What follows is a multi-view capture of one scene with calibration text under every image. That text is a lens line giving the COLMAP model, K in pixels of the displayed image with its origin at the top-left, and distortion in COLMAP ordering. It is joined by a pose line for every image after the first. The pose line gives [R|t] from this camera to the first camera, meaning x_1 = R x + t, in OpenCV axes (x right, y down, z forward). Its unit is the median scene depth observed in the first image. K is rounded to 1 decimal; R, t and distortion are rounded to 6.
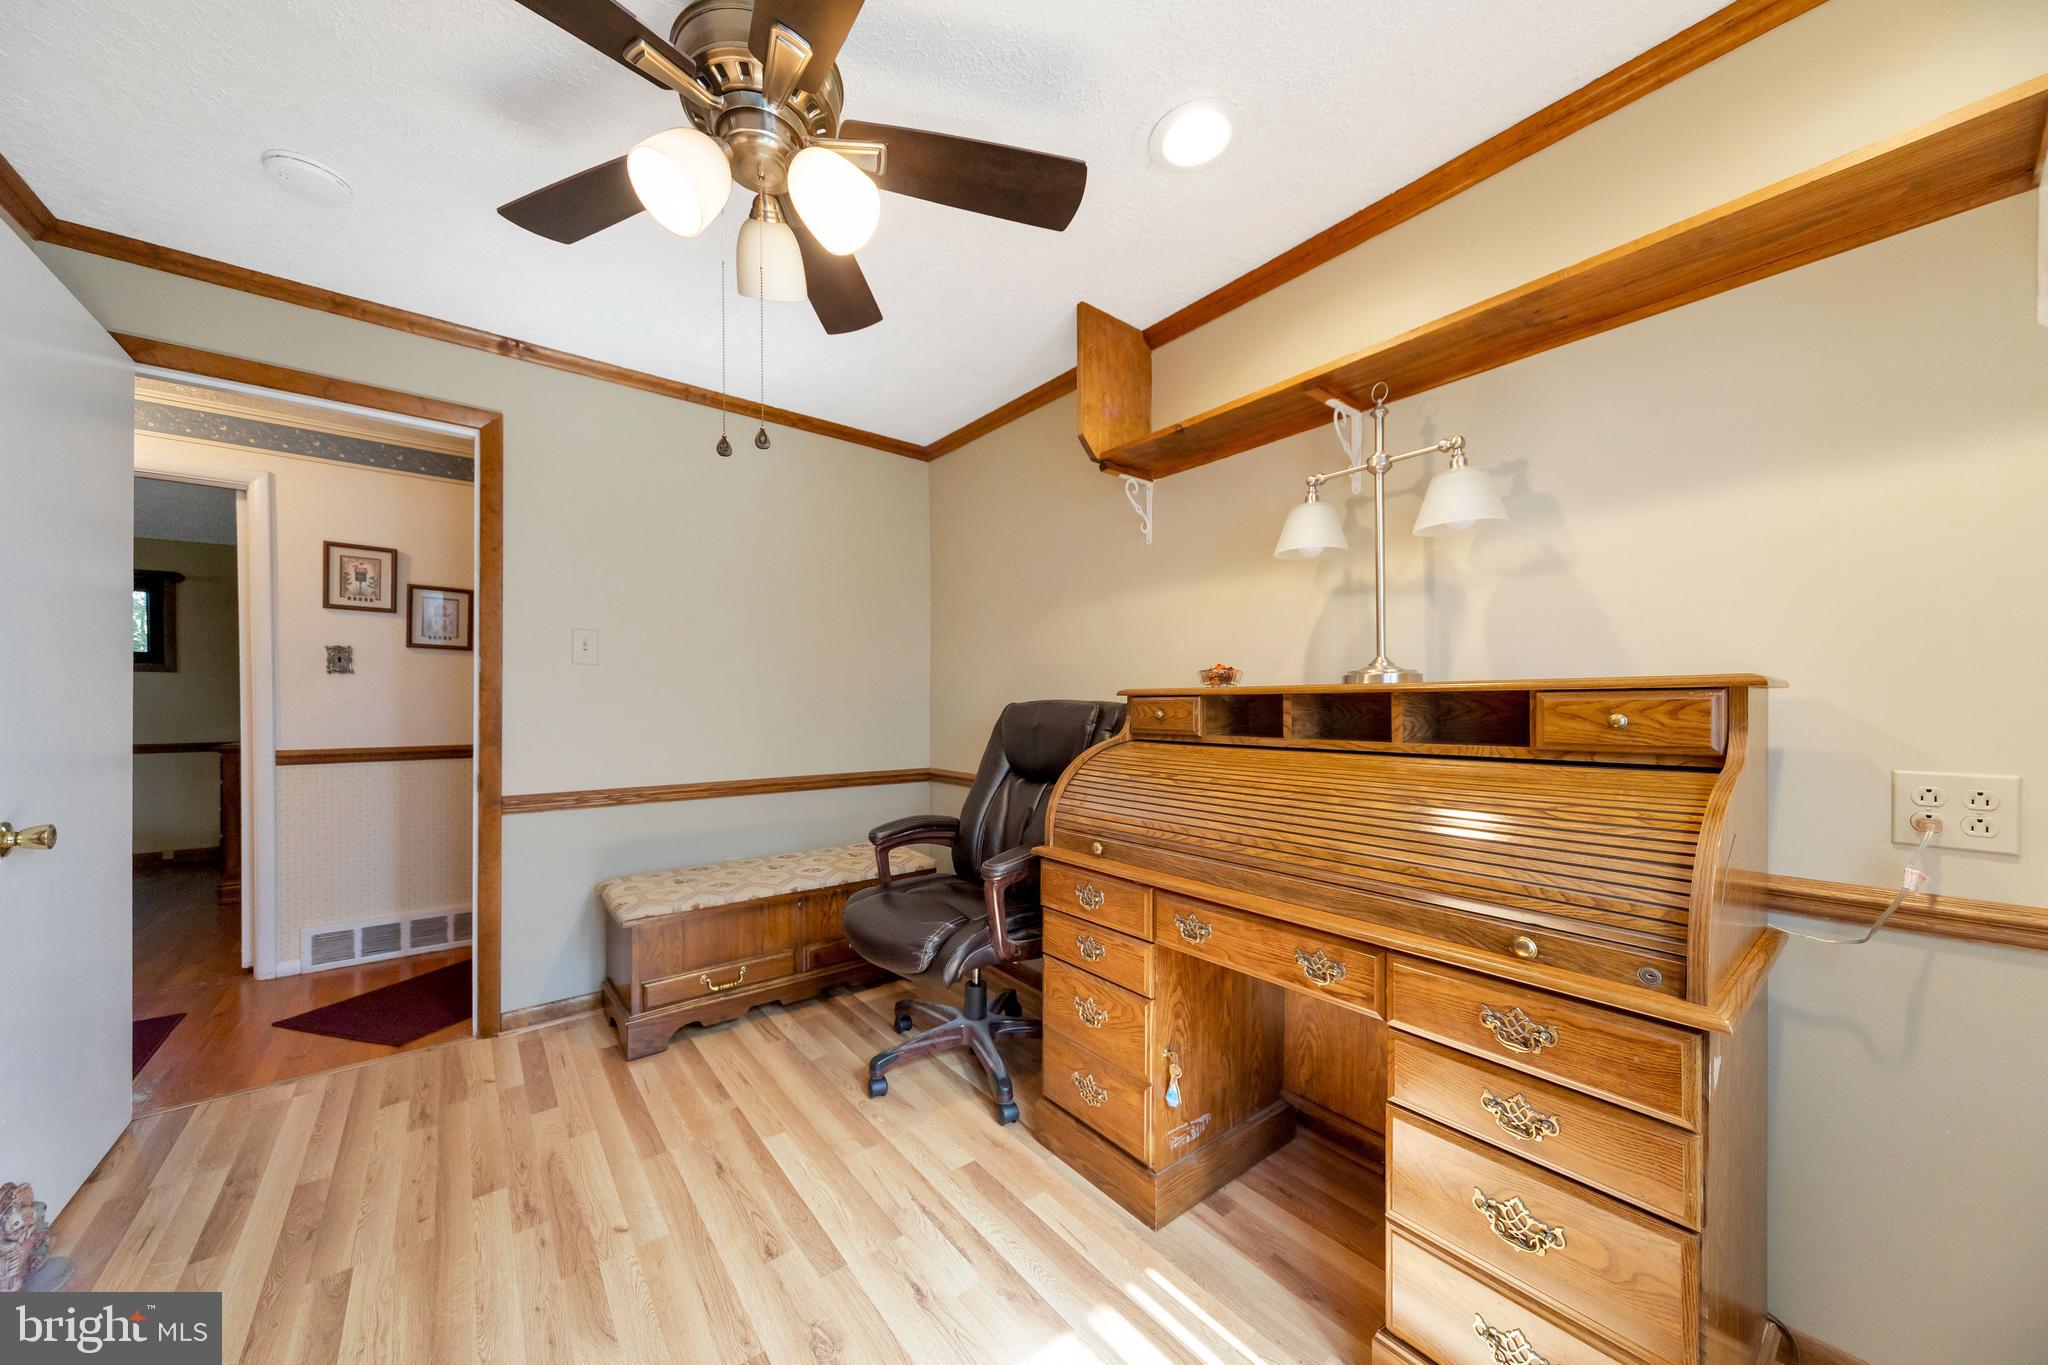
lens RADIAL K [[705.0, 0, 1025.9], [0, 705.0, 701.7], [0, 0, 1]] dist [0.001991, 0.000108]
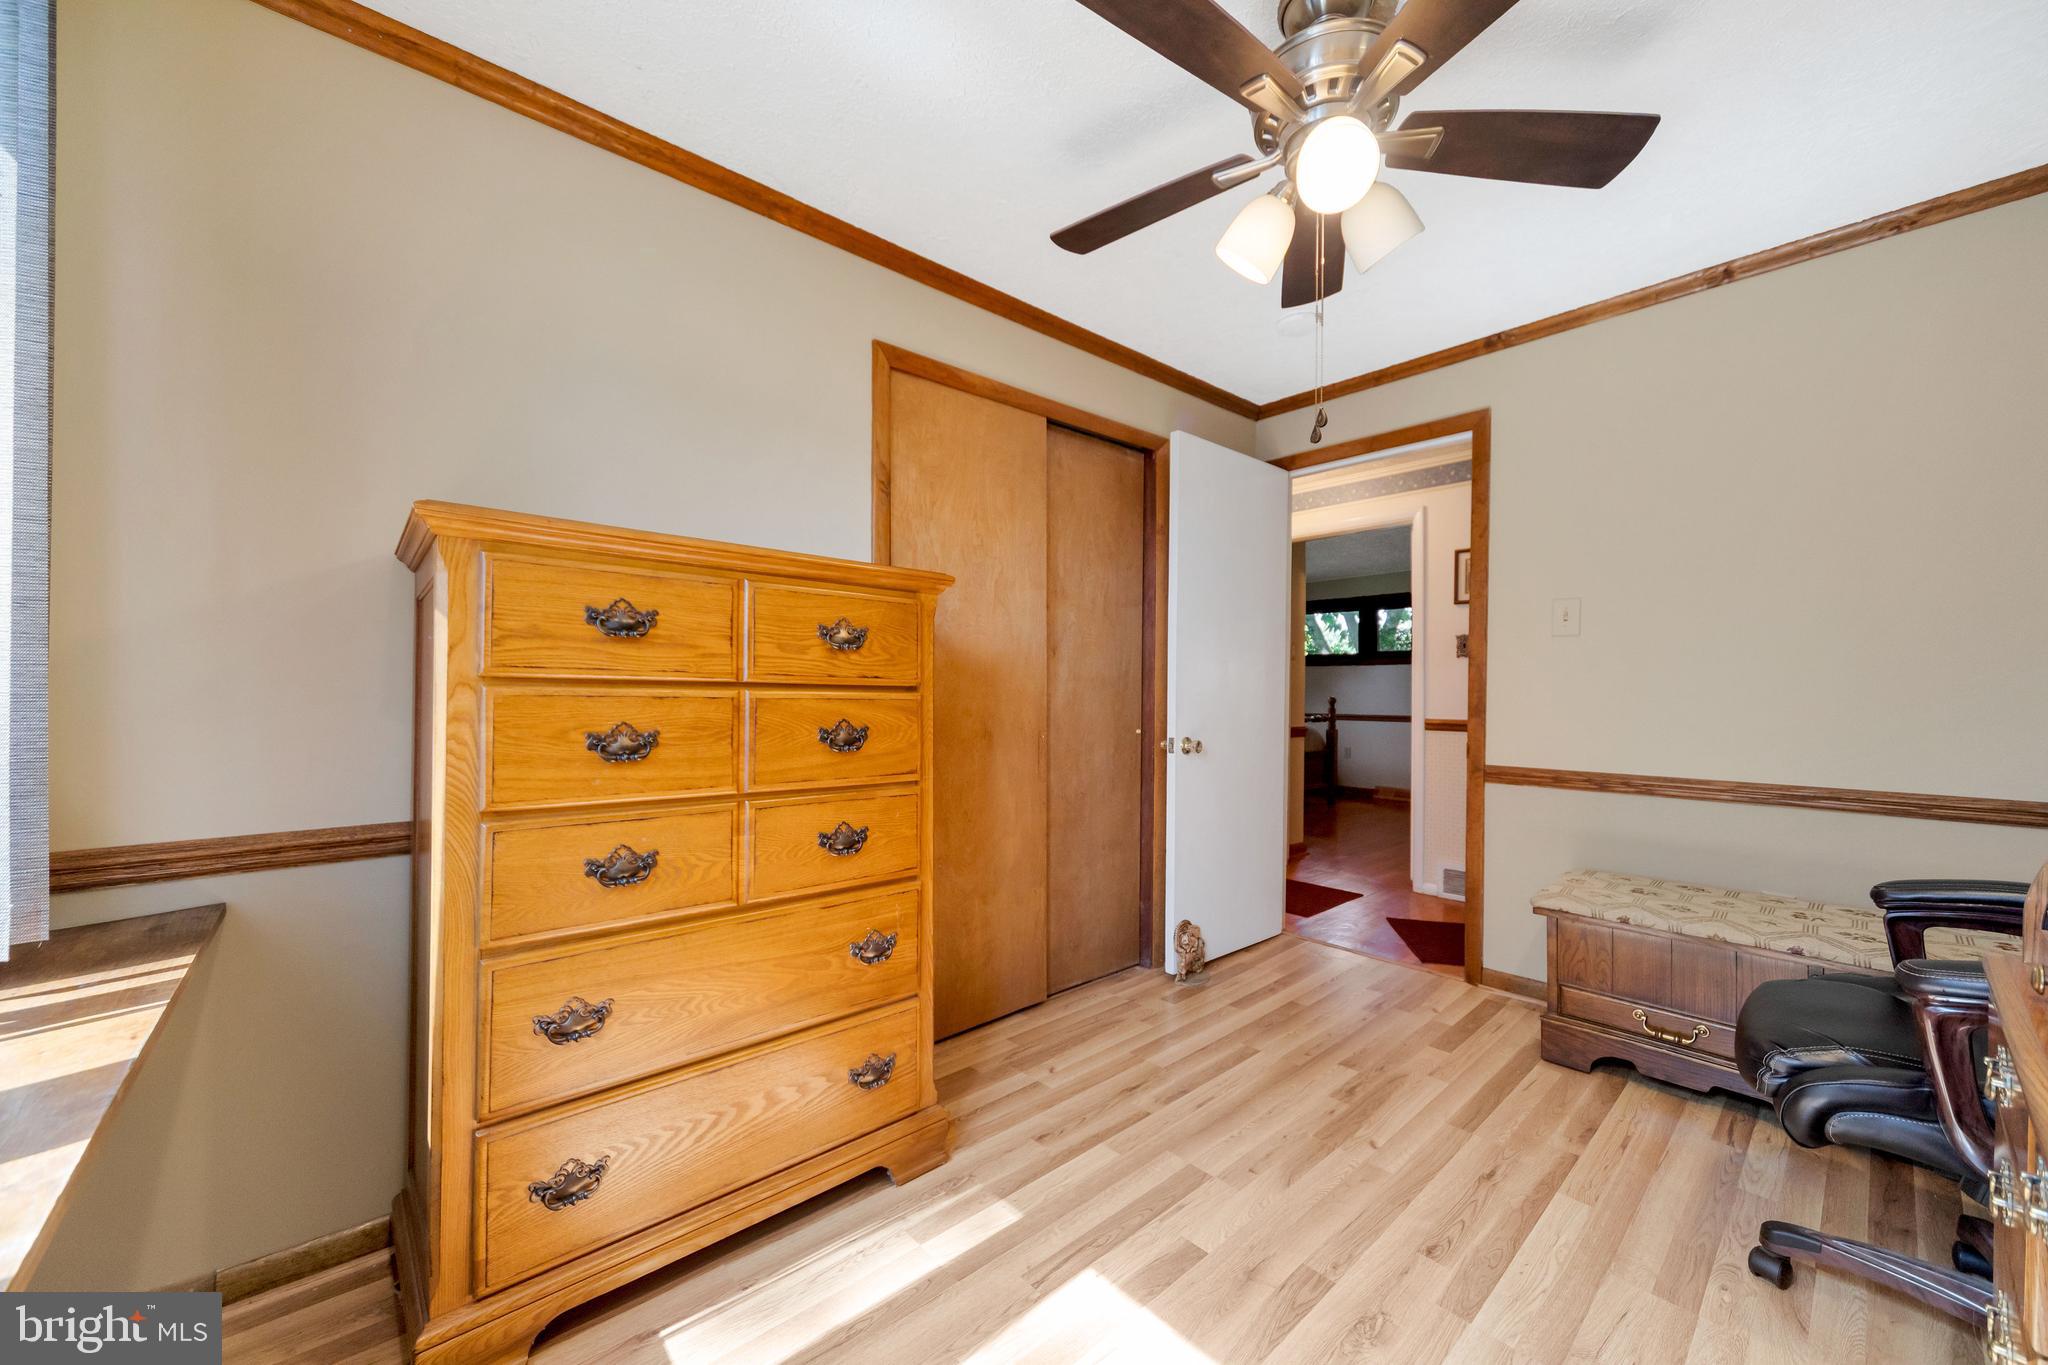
lens RADIAL K [[768.4, 0, 1026.0], [0, 768.4, 684.6], [0, 0, 1]] dist [-0.001092, -0.000117]
pose [[0.044187, -0.007507, -0.998995, 0.454138], [0.001032, 0.999972, -0.007469, 0.022392], [0.999023, -0.000701, 0.044193, 0.293815]]
